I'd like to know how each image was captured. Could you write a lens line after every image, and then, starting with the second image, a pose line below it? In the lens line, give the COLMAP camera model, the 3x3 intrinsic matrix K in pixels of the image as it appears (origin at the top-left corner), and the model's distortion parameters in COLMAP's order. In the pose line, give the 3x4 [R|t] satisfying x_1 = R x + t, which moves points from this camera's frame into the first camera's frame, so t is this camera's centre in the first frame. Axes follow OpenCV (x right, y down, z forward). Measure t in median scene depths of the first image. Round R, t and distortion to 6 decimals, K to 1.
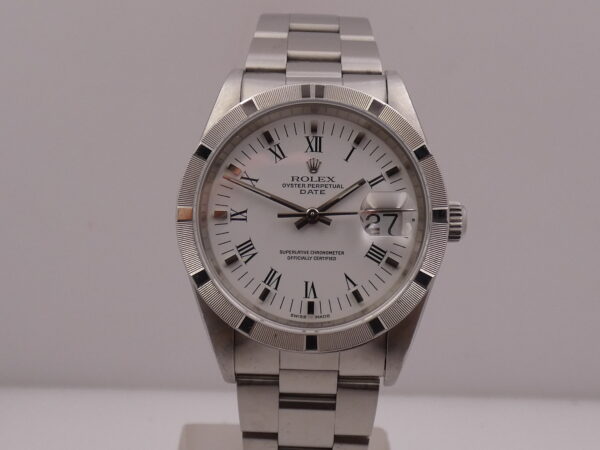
lens RADIAL K [[836.2, 0, 301.3], [0, 836.2, 225.3], [0, 0, 1]] dist [0.042370, 0.000000]
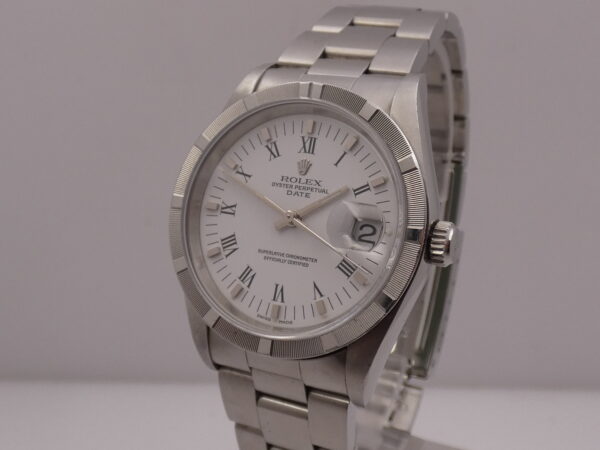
lens RADIAL K [[836.2, 0, 300.8], [0, 836.2, 225.1], [0, 0, 1]] dist [0.042370, 0.000000]
pose [[0.907481, 0.124636, -0.401179, 0.410276], [-0.114602, 0.992201, 0.049018, -0.051935], [0.404160, 0.001493, 0.914687, 0.112187]]
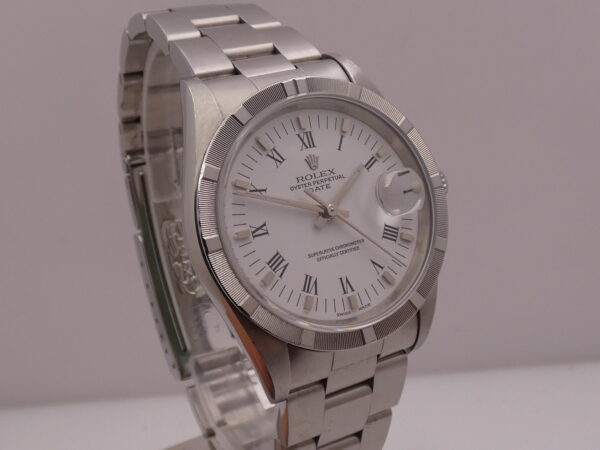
lens RADIAL K [[836.2, 0, 301.3], [0, 836.2, 227.8], [0, 0, 1]] dist [0.042370, 0.000000]
pose [[0.863061, -0.251713, 0.437912, -0.444675], [0.231160, 0.967696, 0.100651, -0.098638], [-0.449101, 0.014360, 0.893366, 0.135595]]
